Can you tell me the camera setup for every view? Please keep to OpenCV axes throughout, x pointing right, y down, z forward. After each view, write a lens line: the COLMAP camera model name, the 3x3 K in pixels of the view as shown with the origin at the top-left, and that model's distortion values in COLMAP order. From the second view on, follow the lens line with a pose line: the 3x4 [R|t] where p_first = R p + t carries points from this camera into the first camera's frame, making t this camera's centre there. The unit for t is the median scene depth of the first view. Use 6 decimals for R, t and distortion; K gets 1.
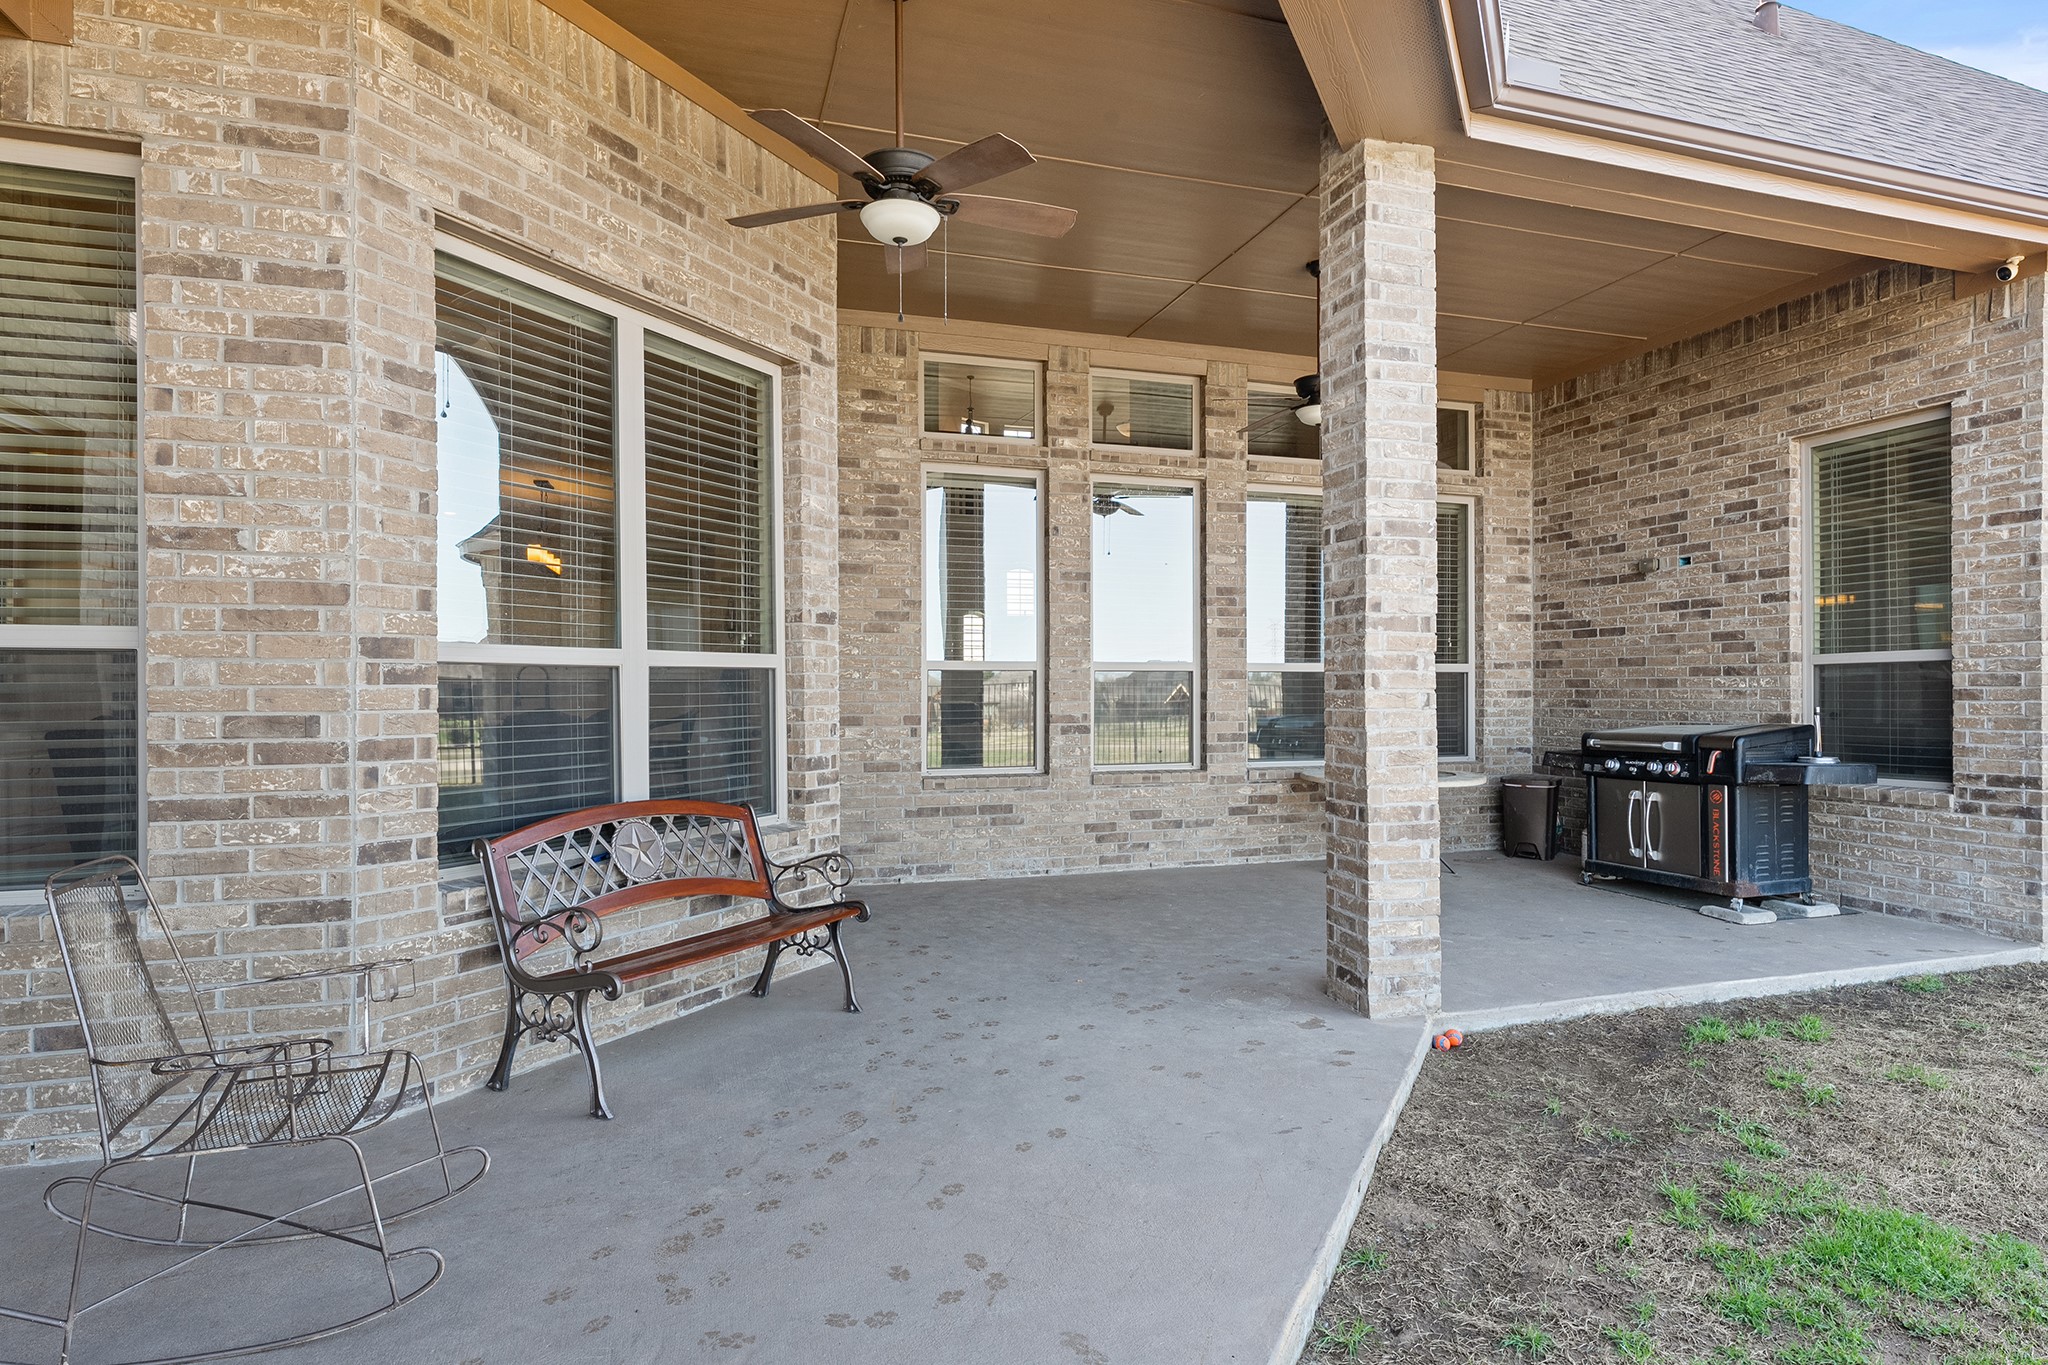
lens RADIAL K [[1102.4, 0, 1024.5], [0, 1102.4, 687.0], [0, 0, 1]] dist [-0.000081, -0.000299]
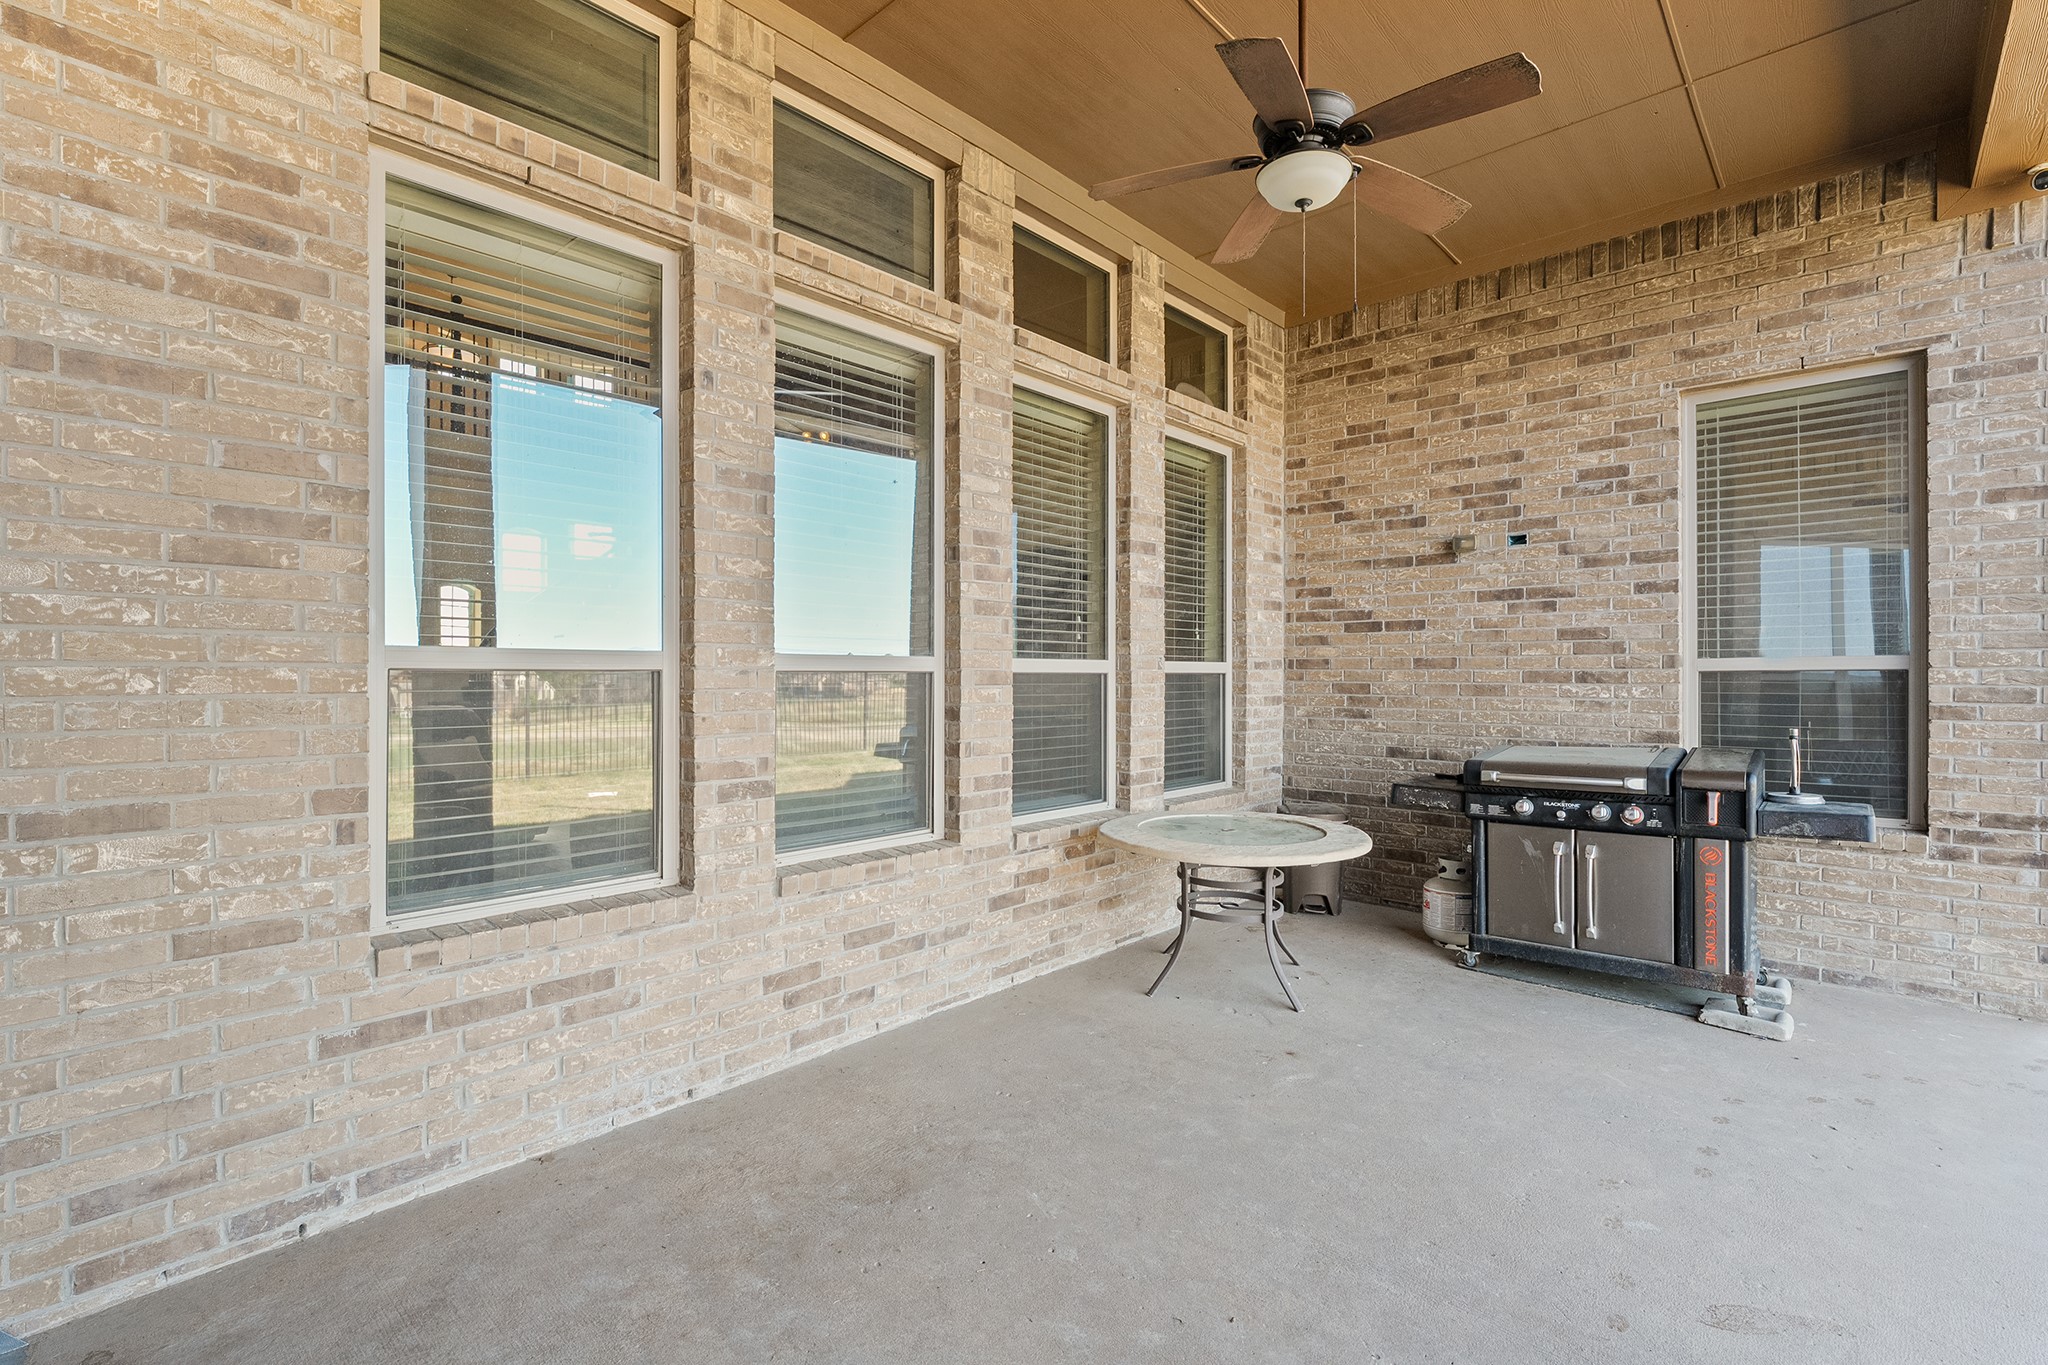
lens RADIAL K [[938.6, 0, 1024.0], [0, 938.6, 682.5], [0, 0, 1]] dist [-0.011297, 0.000274]
pose [[0.870956, -0.000654, 0.491360, -0.052275], [-0.004627, 0.999944, 0.009532, -0.014593], [-0.491339, -0.010576, 0.870904, 0.579635]]
